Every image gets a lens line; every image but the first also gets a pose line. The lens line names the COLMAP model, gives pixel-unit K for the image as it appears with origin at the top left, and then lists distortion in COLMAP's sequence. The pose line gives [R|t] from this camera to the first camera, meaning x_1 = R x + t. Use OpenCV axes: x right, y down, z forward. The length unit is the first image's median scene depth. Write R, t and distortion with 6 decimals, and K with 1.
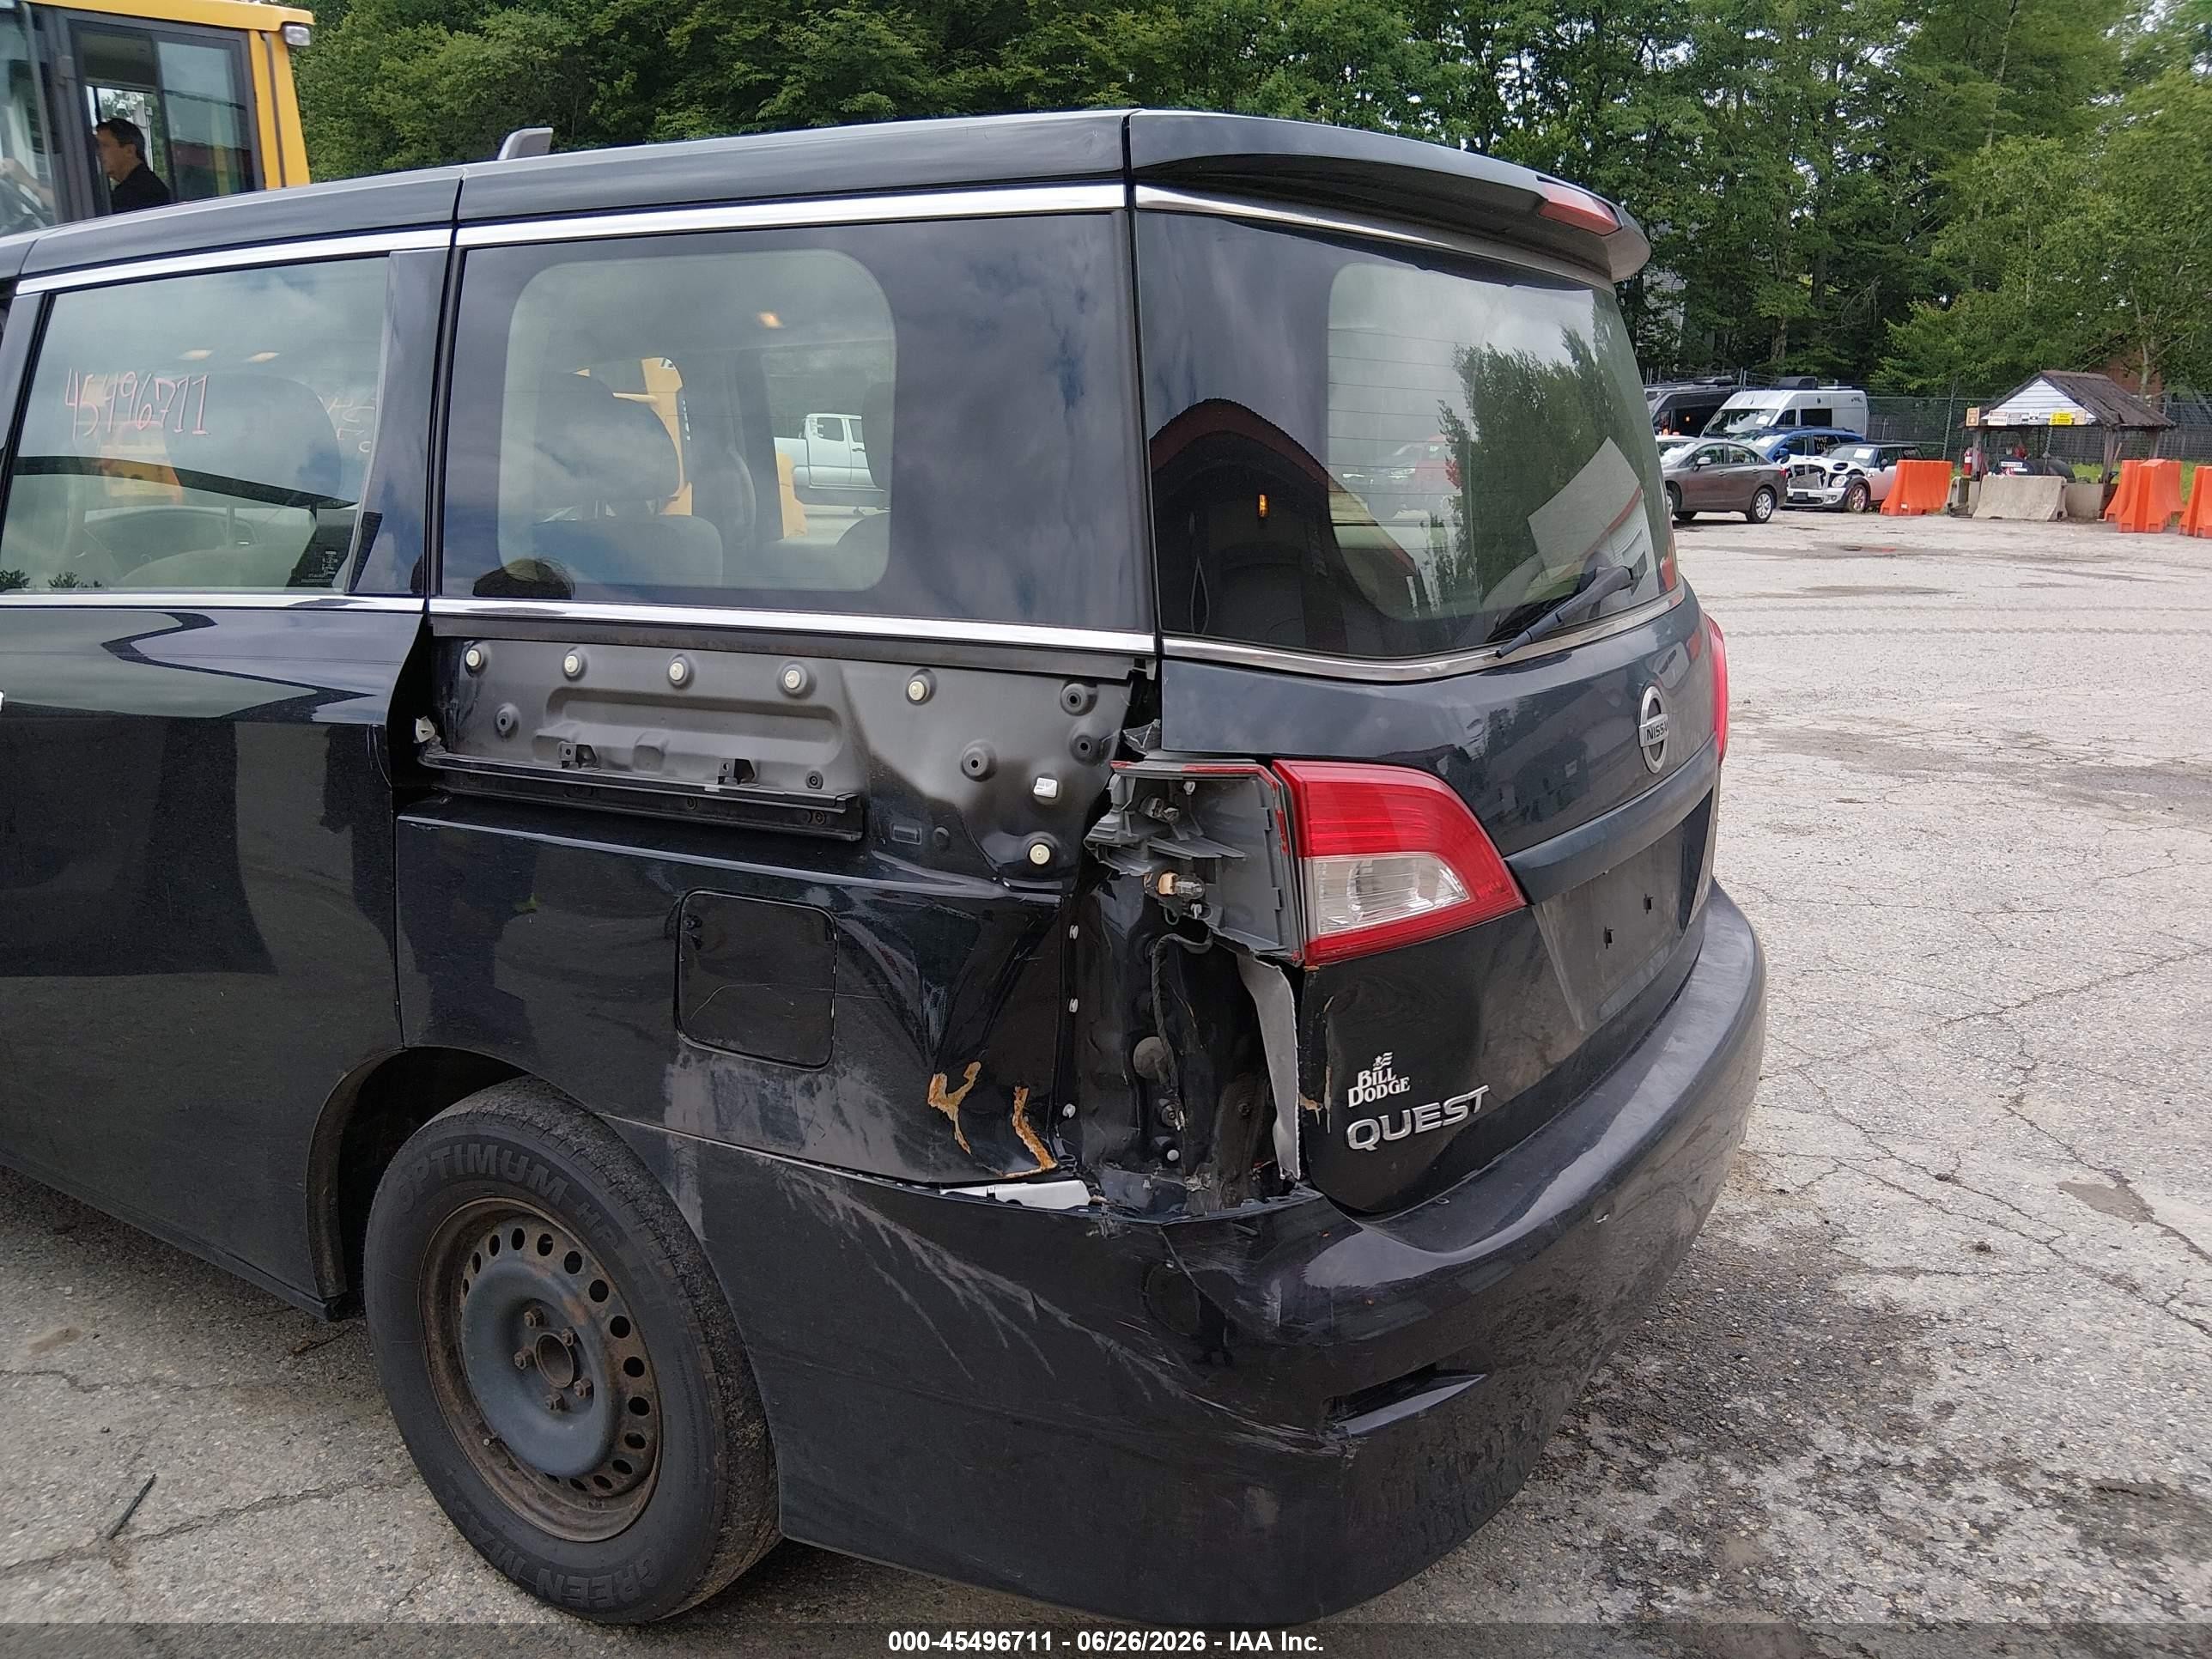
lens RADIAL K [[1671.9, 0, 1100.8], [0, 1671.9, 850.2], [0, 0, 1]] dist [0.120906, -0.224263]
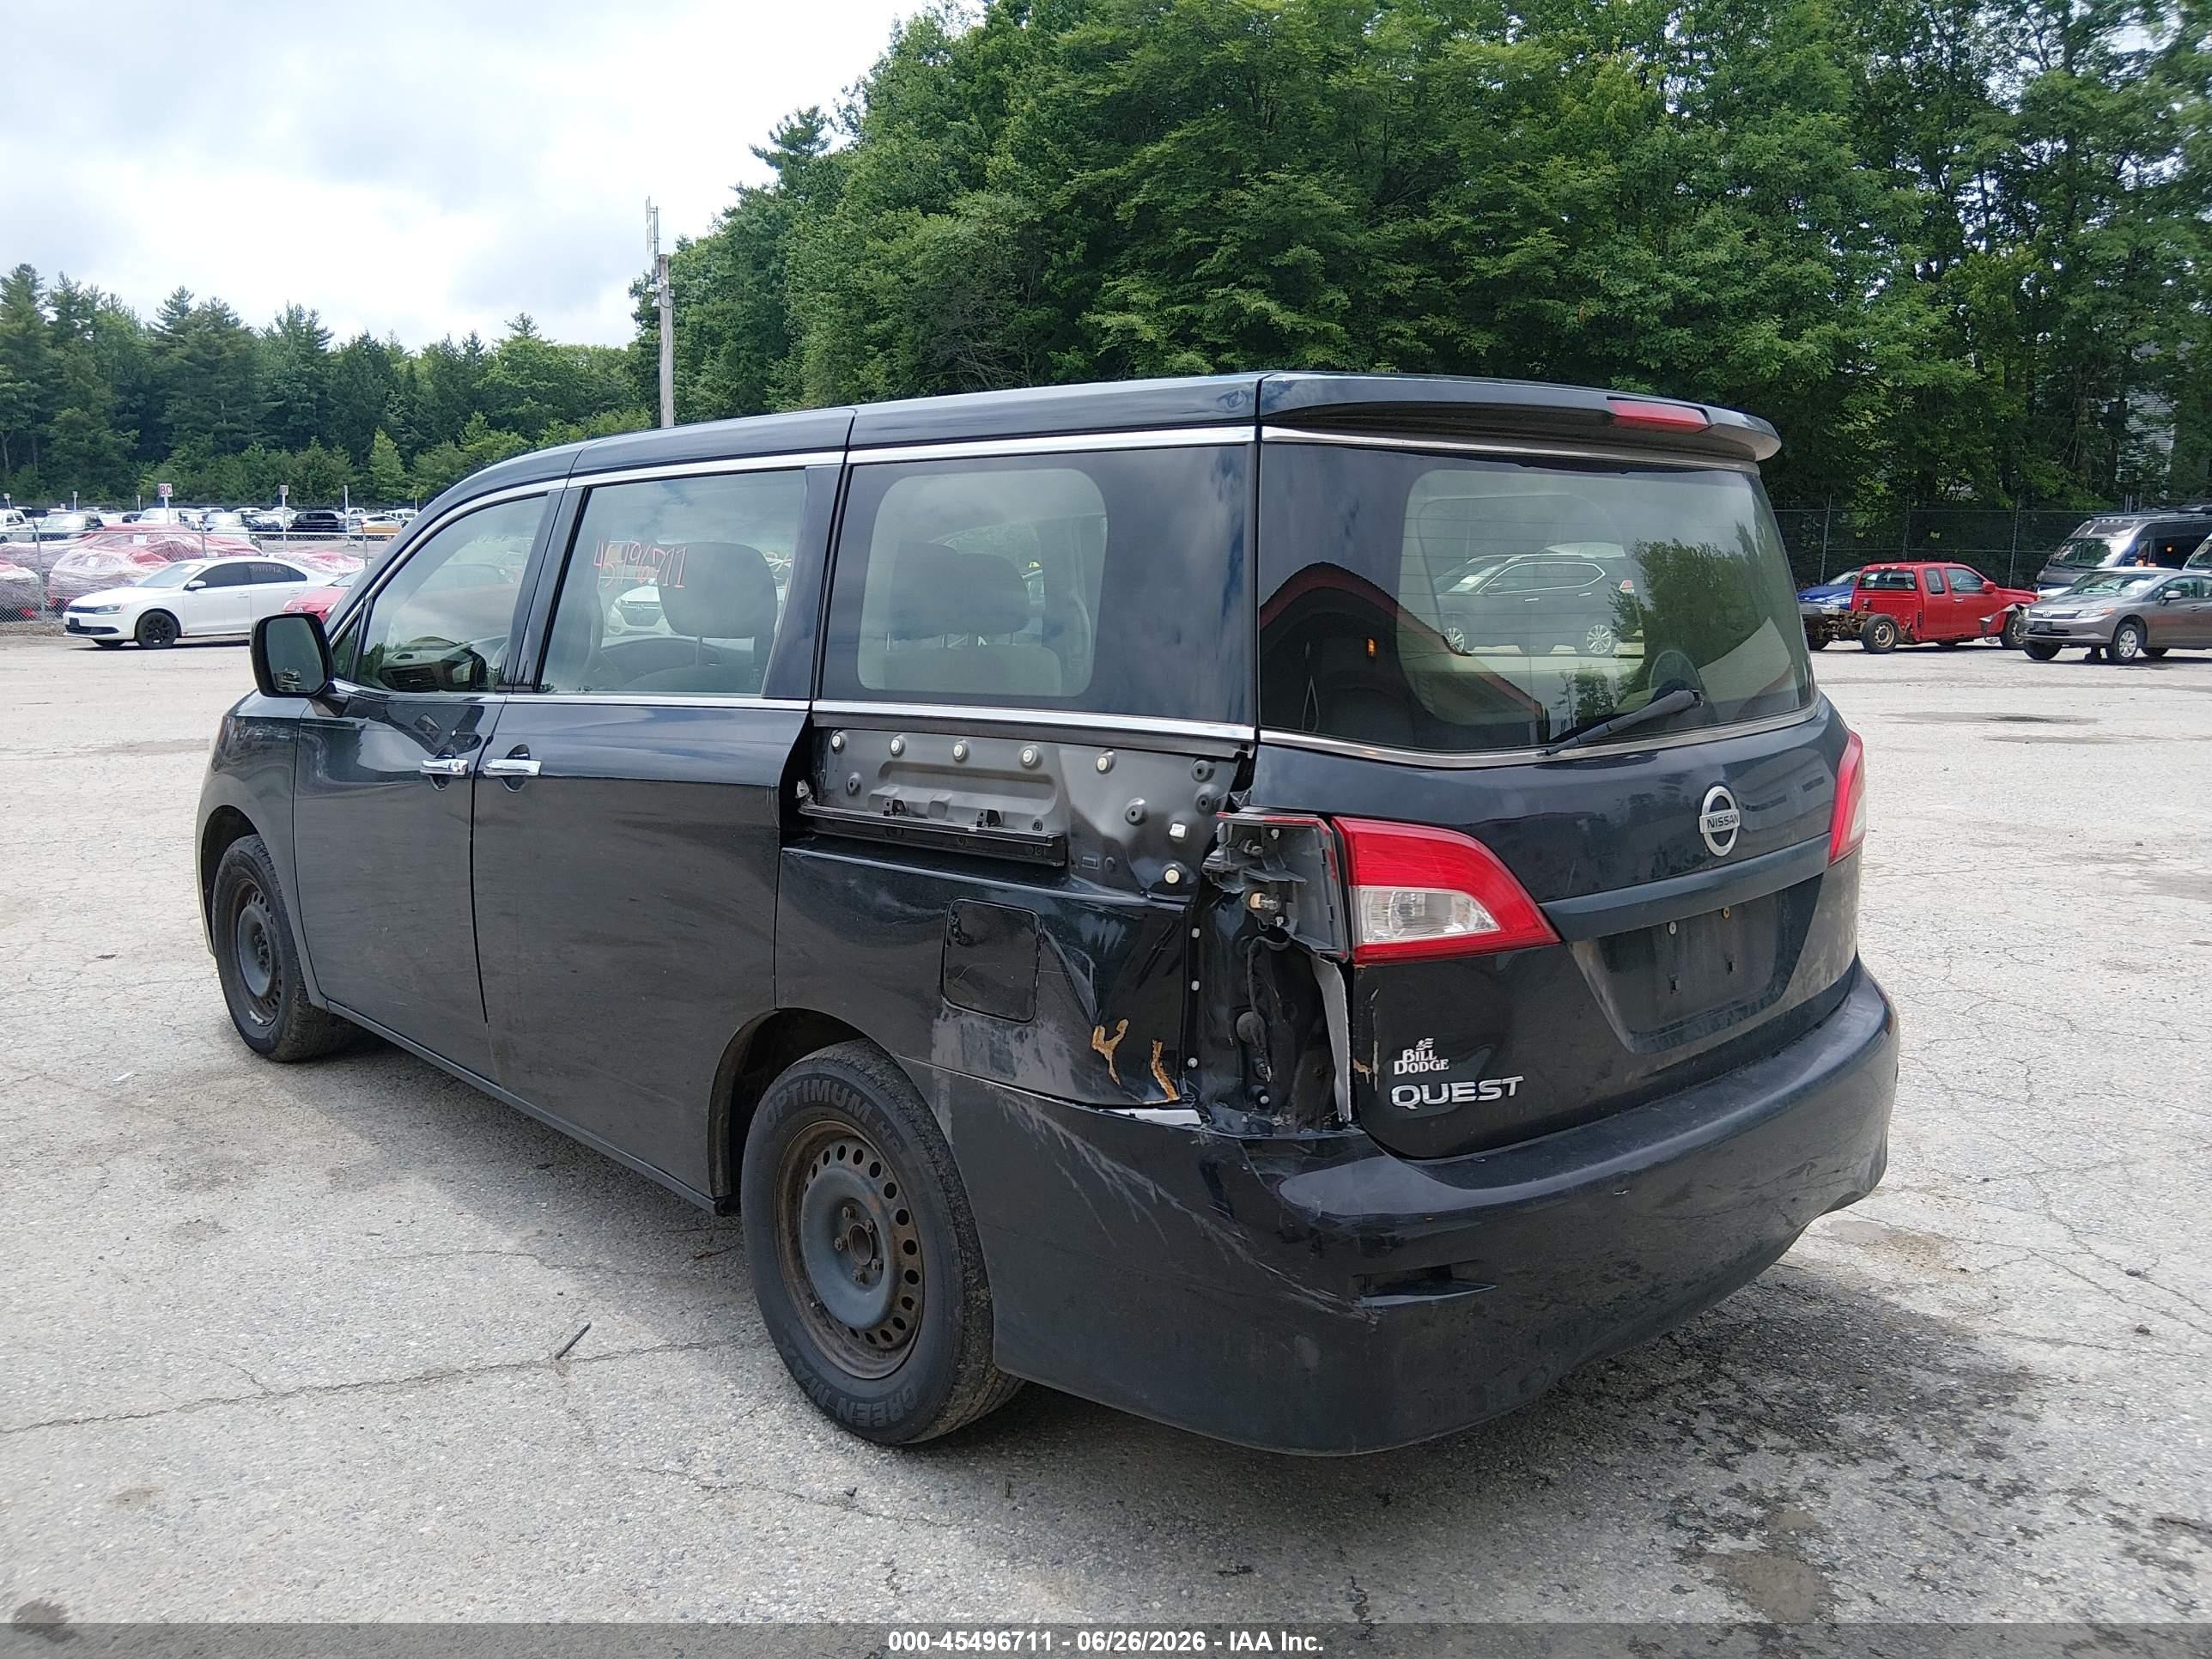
lens RADIAL K [[1687.7, 0, 1095.5], [0, 1687.7, 834.6], [0, 0, 1]] dist [0.094519, -0.174766]
pose [[0.968945, 0.035665, -0.244689, 0.186767], [-0.056051, 0.995465, -0.076858, 0.060102], [0.240839, 0.088186, 0.966551, -0.317621]]
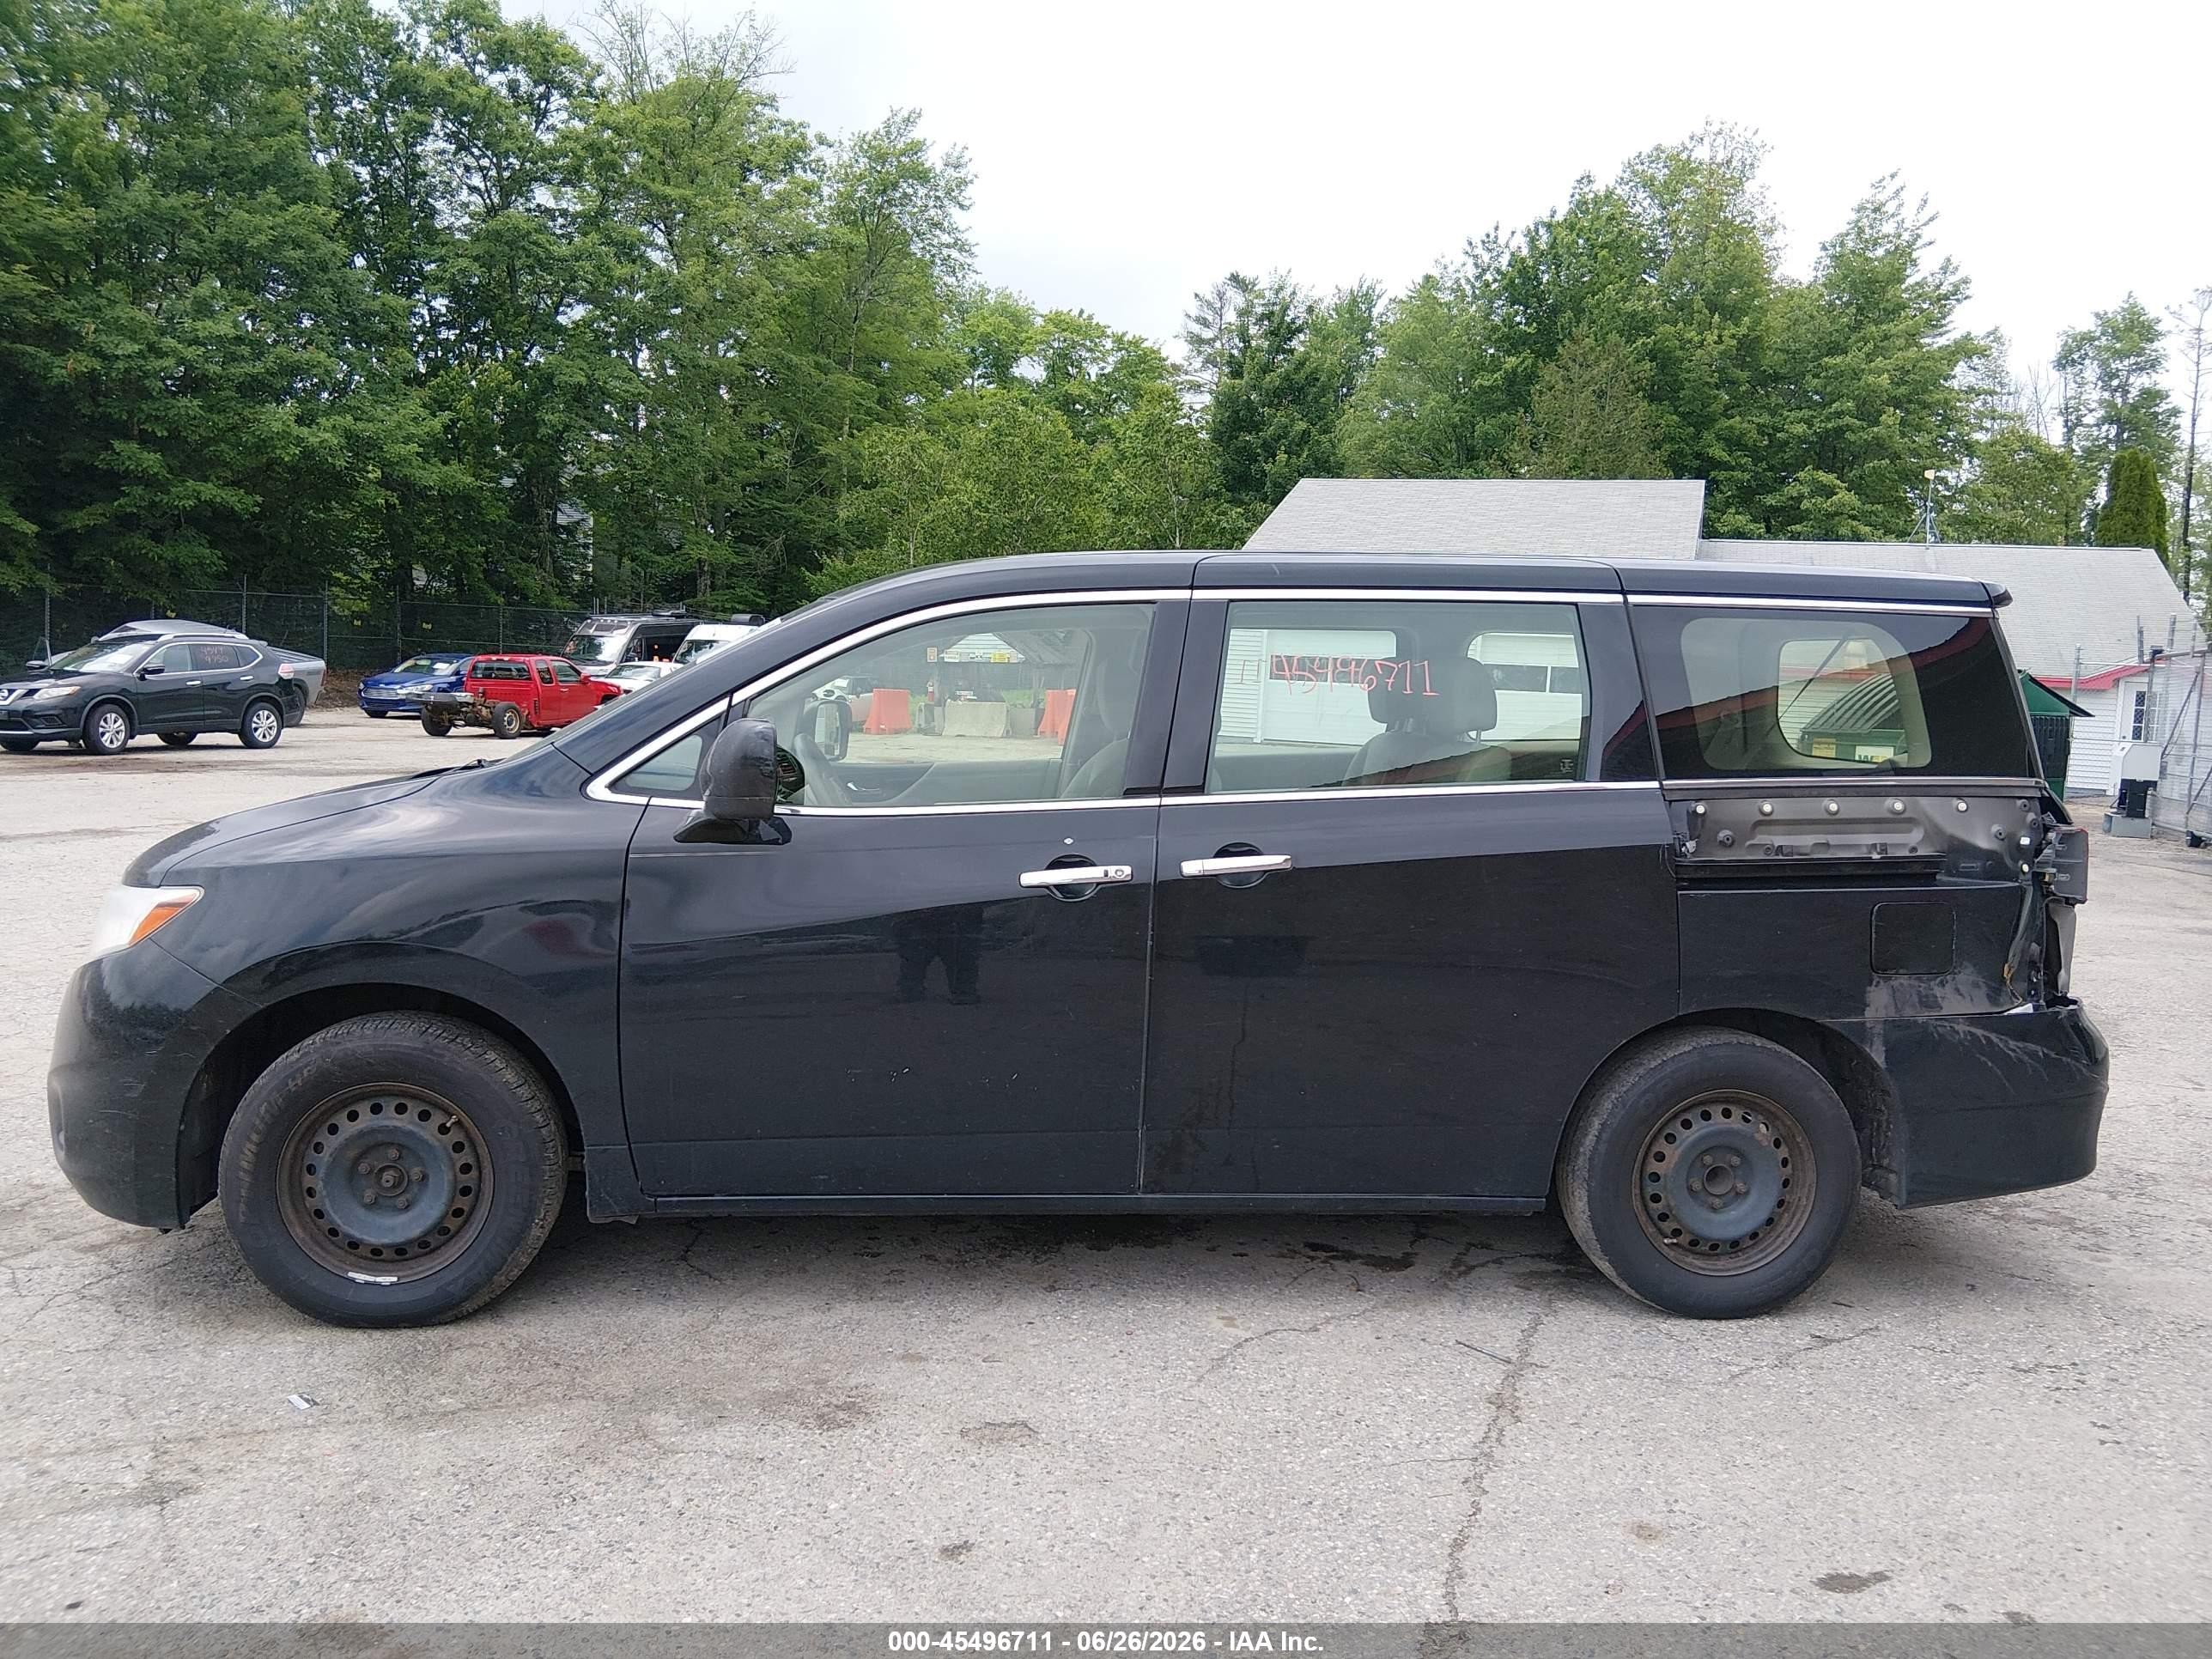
lens RADIAL K [[1704.4, 0, 1106.0], [0, 1704.4, 829.5], [0, 0, 1]] dist [0.091286, -0.168229]
pose [[0.774133, -0.040127, 0.631750, -1.970897], [0.127283, 0.987474, -0.093248, 0.007997], [-0.620094, 0.152597, 0.769544, -0.100073]]
